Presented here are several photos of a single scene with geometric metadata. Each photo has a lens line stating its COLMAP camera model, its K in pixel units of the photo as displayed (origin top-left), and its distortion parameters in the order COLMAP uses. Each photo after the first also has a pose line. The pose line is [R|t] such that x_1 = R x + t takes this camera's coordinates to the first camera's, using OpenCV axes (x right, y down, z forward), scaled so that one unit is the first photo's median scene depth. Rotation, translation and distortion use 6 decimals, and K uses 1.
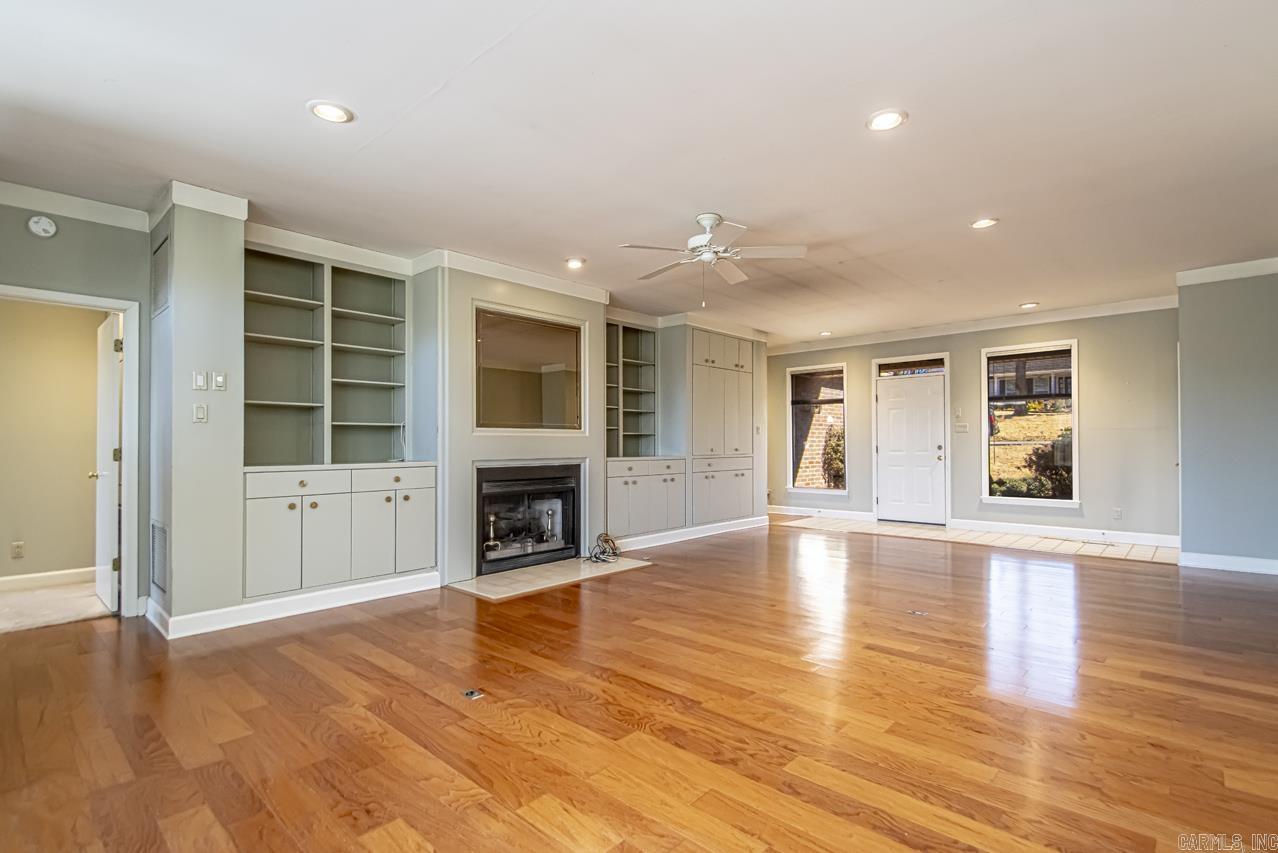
lens RADIAL K [[608.2, 0, 633.0], [0, 608.2, 439.5], [0, 0, 1]] dist [0.016134, -0.000177]
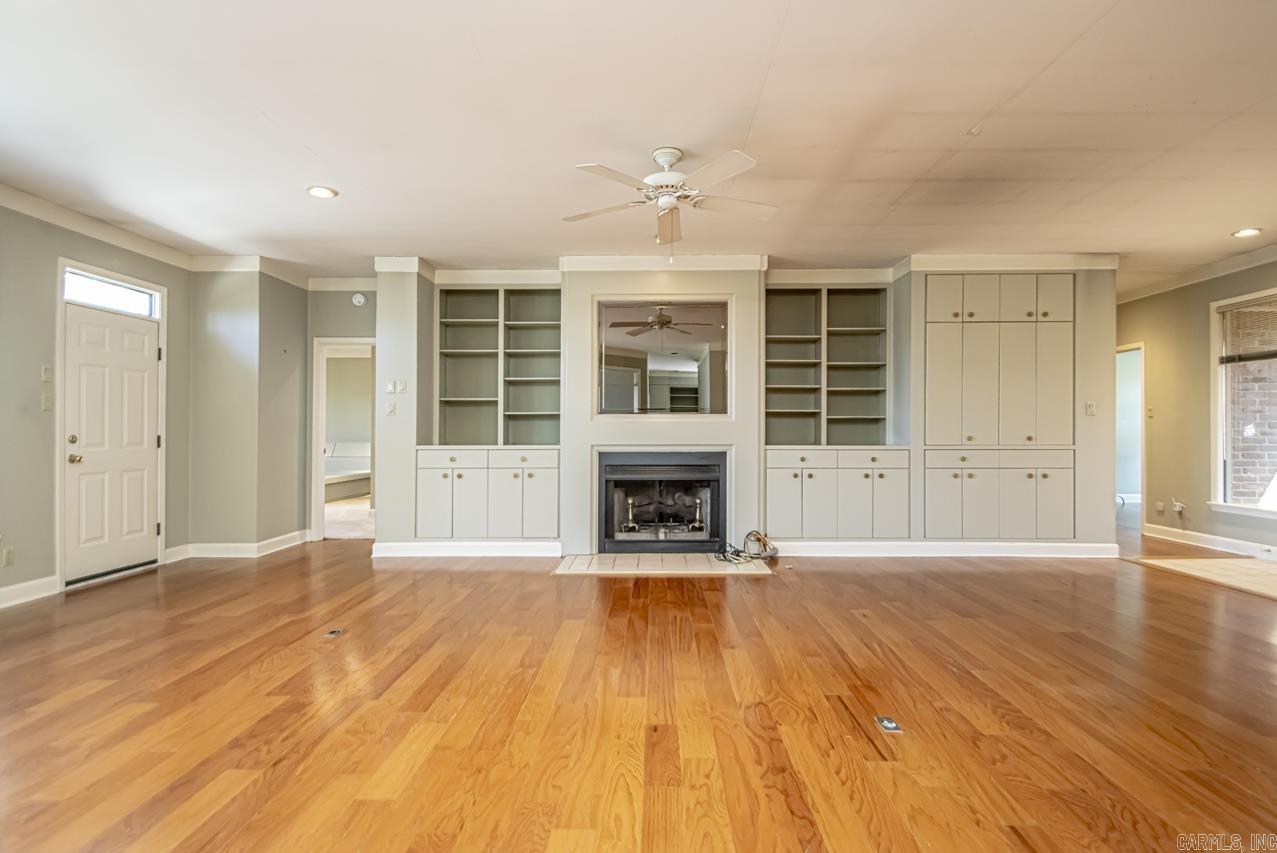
lens RADIAL K [[598.3, 0, 651.9], [0, 598.3, 428.5], [0, 0, 1]] dist [0.026595, -0.020292]
pose [[0.672008, -0.000856, -0.740544, 0.581734], [0.004906, 0.999983, 0.003297, 0.002534], [0.740528, -0.005849, 0.672000, 0.361598]]
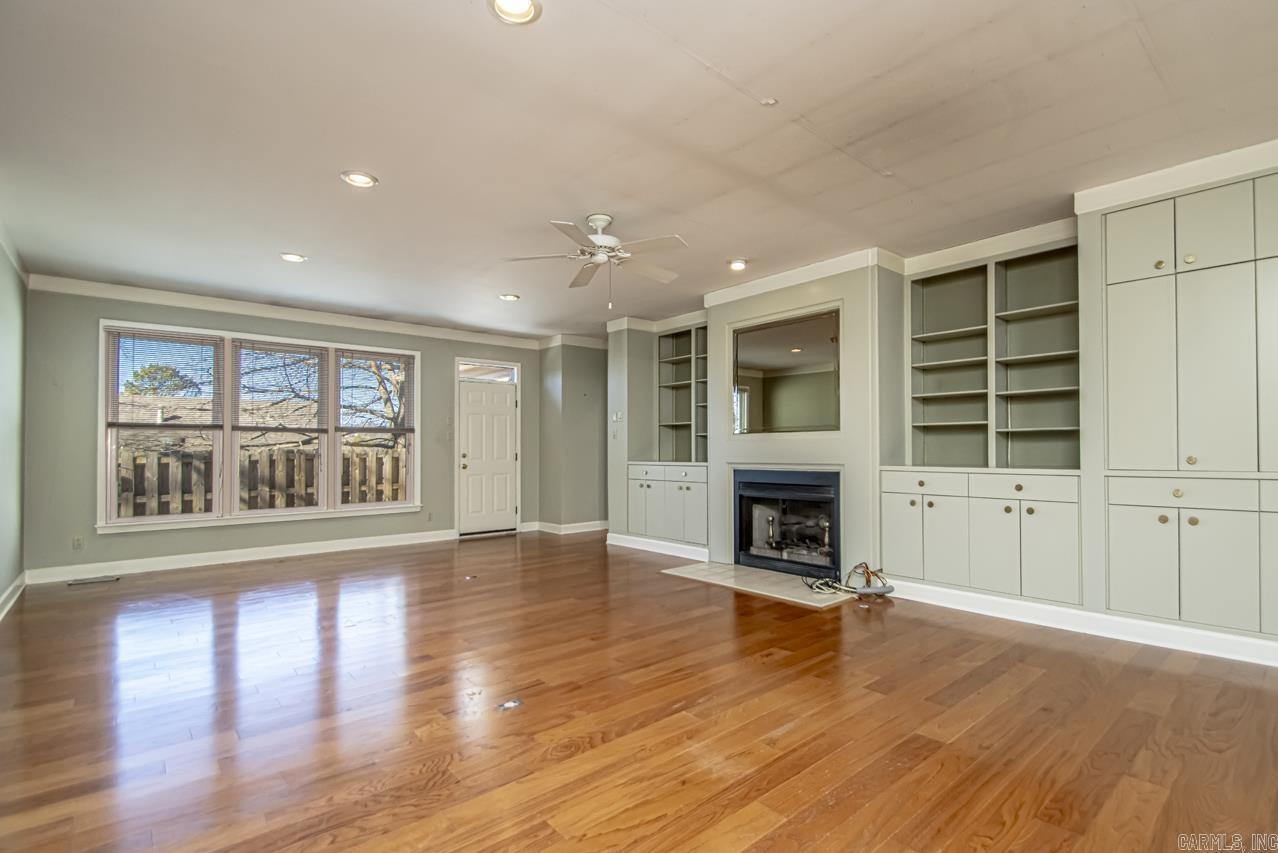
lens RADIAL K [[585.7, 0, 647.0], [0, 585.7, 441.2], [0, 0, 1]] dist [0.024874, -0.018370]
pose [[-0.096261, -0.011929, -0.995285, 0.853940], [0.013332, 0.999823, -0.013273, 0.006284], [0.995267, -0.014547, -0.096085, 0.939948]]
